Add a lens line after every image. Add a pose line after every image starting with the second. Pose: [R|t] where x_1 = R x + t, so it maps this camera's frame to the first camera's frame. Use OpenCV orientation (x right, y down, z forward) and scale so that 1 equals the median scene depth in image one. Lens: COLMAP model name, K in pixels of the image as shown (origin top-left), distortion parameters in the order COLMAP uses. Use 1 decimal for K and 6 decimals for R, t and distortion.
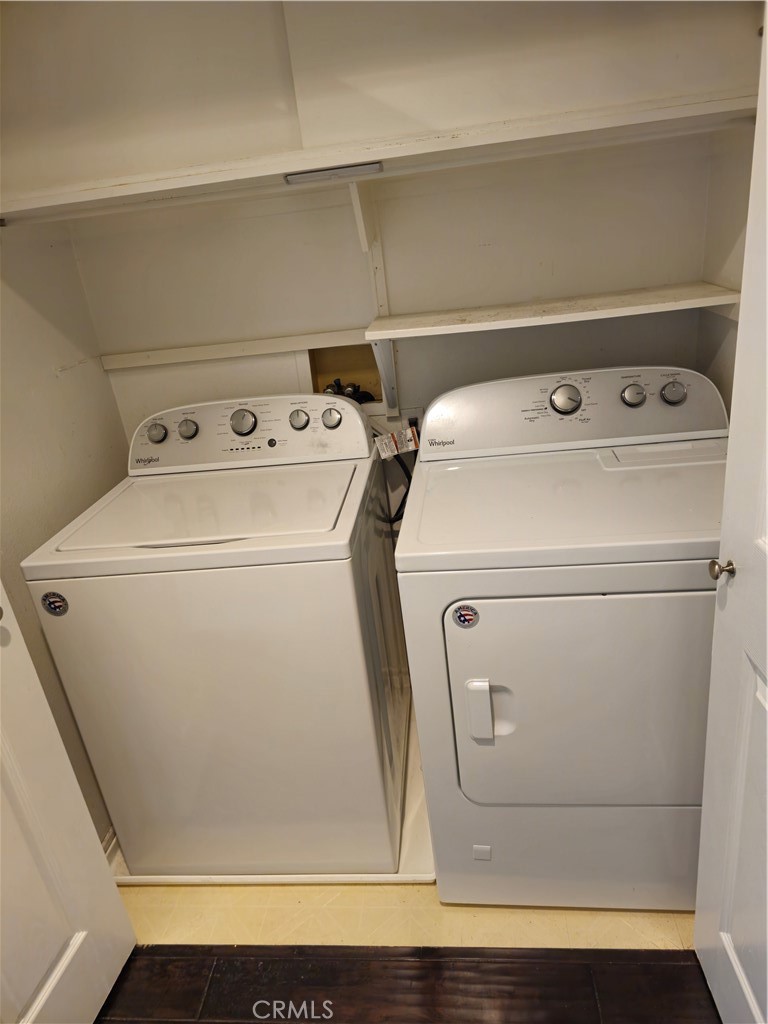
lens RADIAL K [[687.3, 0, 379.0], [0, 687.3, 515.5], [0, 0, 1]] dist [0.101434, -0.094848]
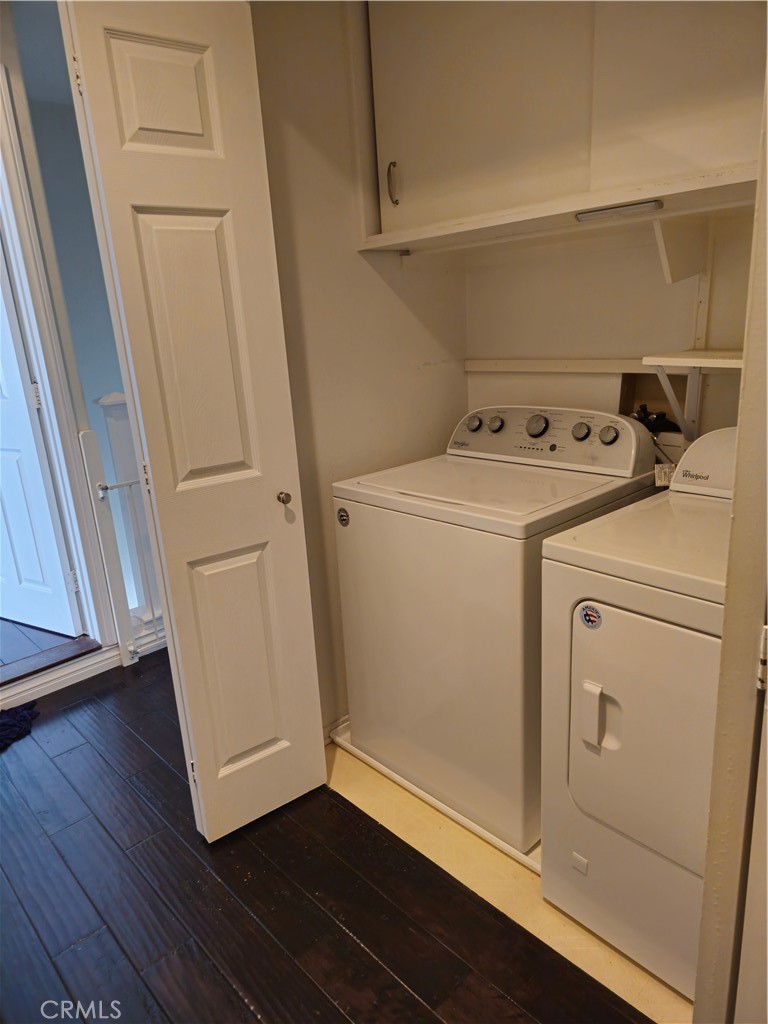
lens RADIAL K [[687.3, 0, 379.0], [0, 687.3, 515.5], [0, 0, 1]] dist [0.101434, -0.094848]
pose [[0.747946, 0.255840, -0.612472, 0.375948], [-0.289390, 0.956106, 0.045982, 0.032400], [0.597353, 0.142851, 0.789153, -0.044153]]
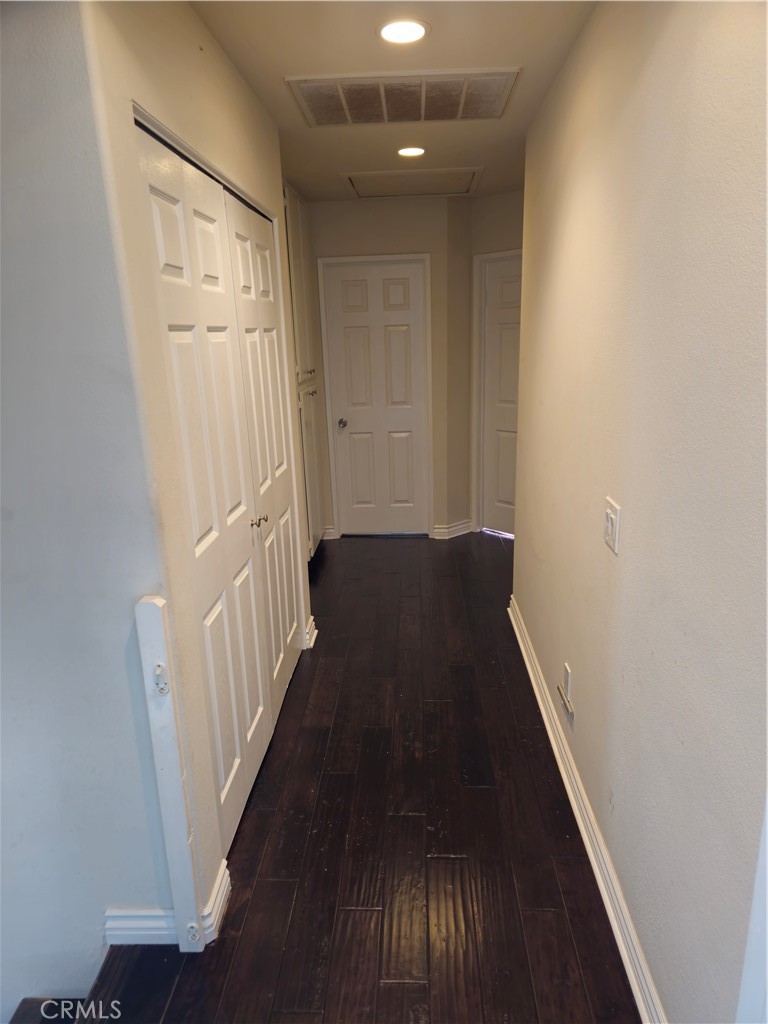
lens RADIAL K [[687.3, 0, 379.0], [0, 687.3, 515.5], [0, 0, 1]] dist [0.101434, -0.094848]
pose [[-0.042778, -0.145076, 0.988495, -1.505894], [0.433397, 0.888768, 0.149195, -0.042000], [-0.900187, 0.434793, 0.024856, 0.361371]]
